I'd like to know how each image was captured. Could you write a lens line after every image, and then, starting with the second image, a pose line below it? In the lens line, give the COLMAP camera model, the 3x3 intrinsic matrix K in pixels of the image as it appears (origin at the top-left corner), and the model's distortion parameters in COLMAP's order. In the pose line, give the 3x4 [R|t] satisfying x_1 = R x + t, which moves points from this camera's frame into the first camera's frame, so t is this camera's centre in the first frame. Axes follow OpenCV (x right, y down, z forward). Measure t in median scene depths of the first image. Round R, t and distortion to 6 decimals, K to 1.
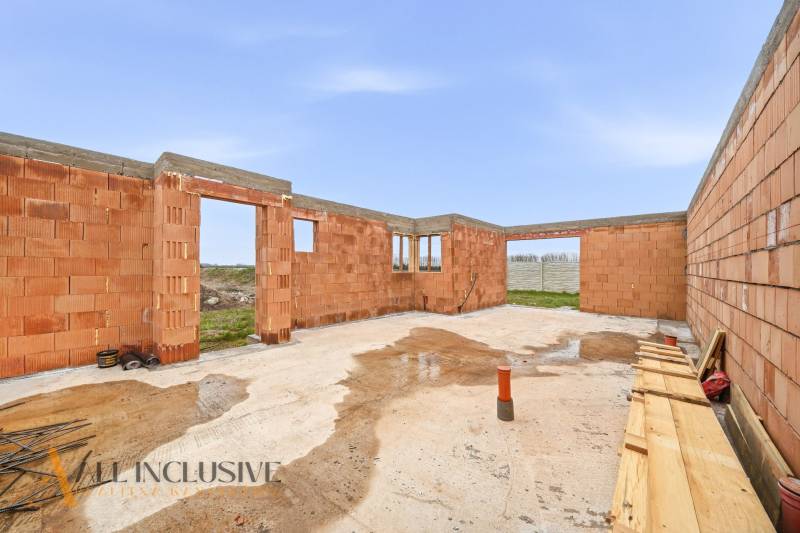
lens RADIAL K [[288.3, 0, 397.7], [0, 288.3, 269.1], [0, 0, 1]] dist [0.009261, -0.007090]
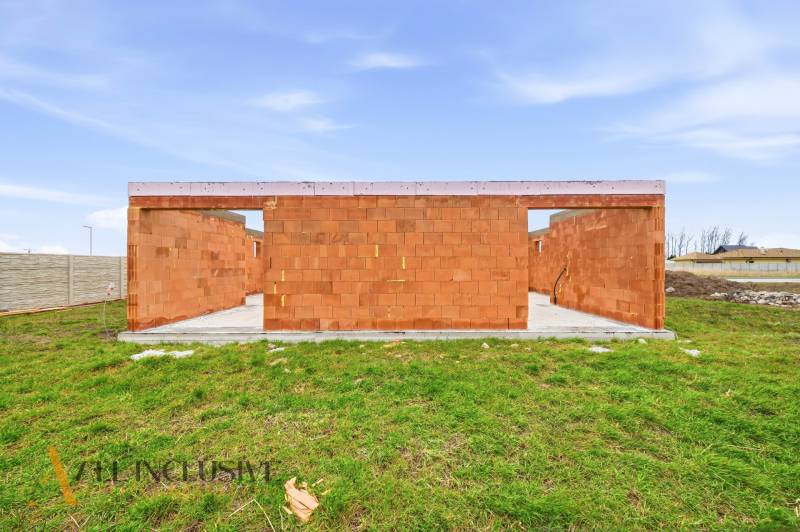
lens RADIAL K [[288.3, 0, 397.7], [0, 288.3, 268.6], [0, 0, 1]] dist [0.009261, -0.007090]
pose [[-0.750957, 0.002004, -0.660348, 1.532091], [-0.002879, 0.999976, 0.006309, 0.015347], [0.660345, 0.006639, -0.750933, 1.581355]]
